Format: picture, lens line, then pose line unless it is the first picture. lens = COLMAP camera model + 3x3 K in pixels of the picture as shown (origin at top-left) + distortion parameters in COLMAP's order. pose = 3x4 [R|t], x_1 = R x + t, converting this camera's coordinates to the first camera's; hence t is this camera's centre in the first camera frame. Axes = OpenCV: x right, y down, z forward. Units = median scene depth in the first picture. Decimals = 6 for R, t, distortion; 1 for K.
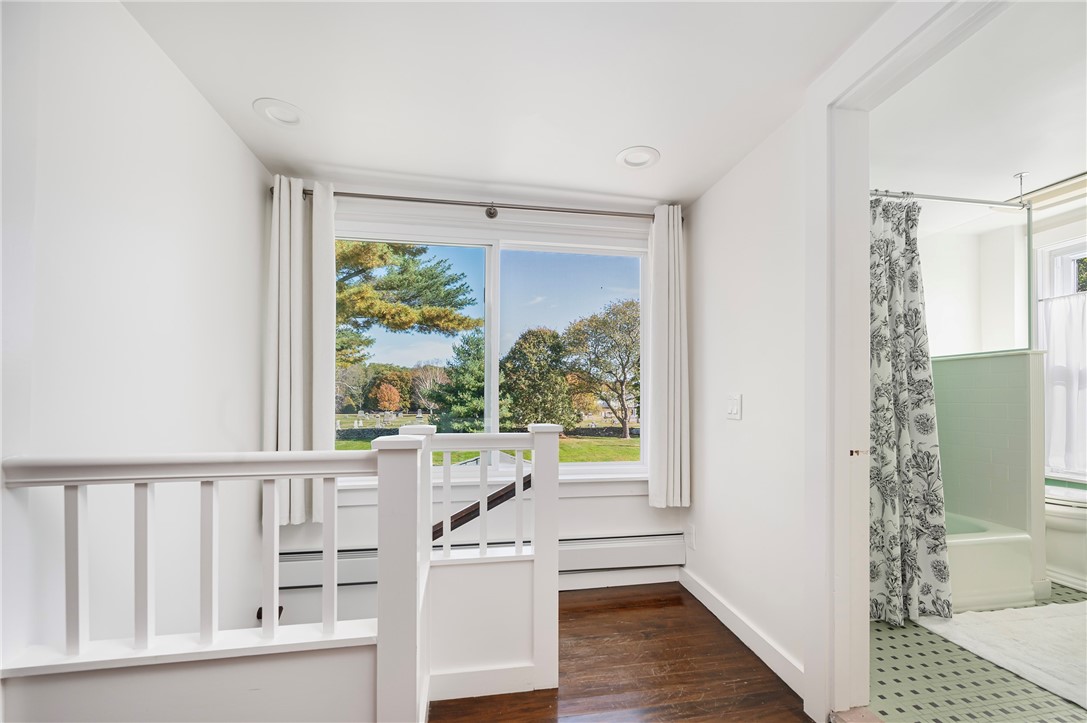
lens RADIAL K [[442.6, 0, 554.2], [0, 442.6, 398.5], [0, 0, 1]] dist [-0.008963, 0.000164]
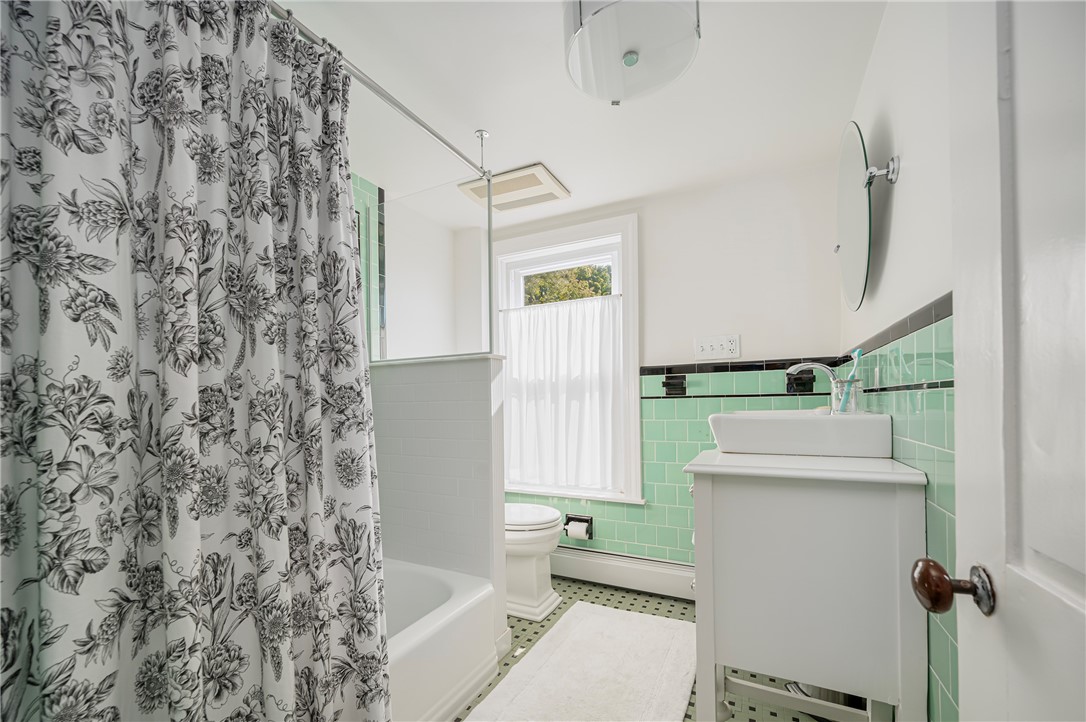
lens RADIAL K [[433.9, 0, 546.7], [0, 433.9, 402.5], [0, 0, 1]] dist [-0.006586, -0.000281]
pose [[0.590841, -0.003005, 0.806783, 0.541832], [0.007912, 0.999967, -0.002069, -0.018808], [-0.806749, 0.007606, 0.590845, 0.479626]]
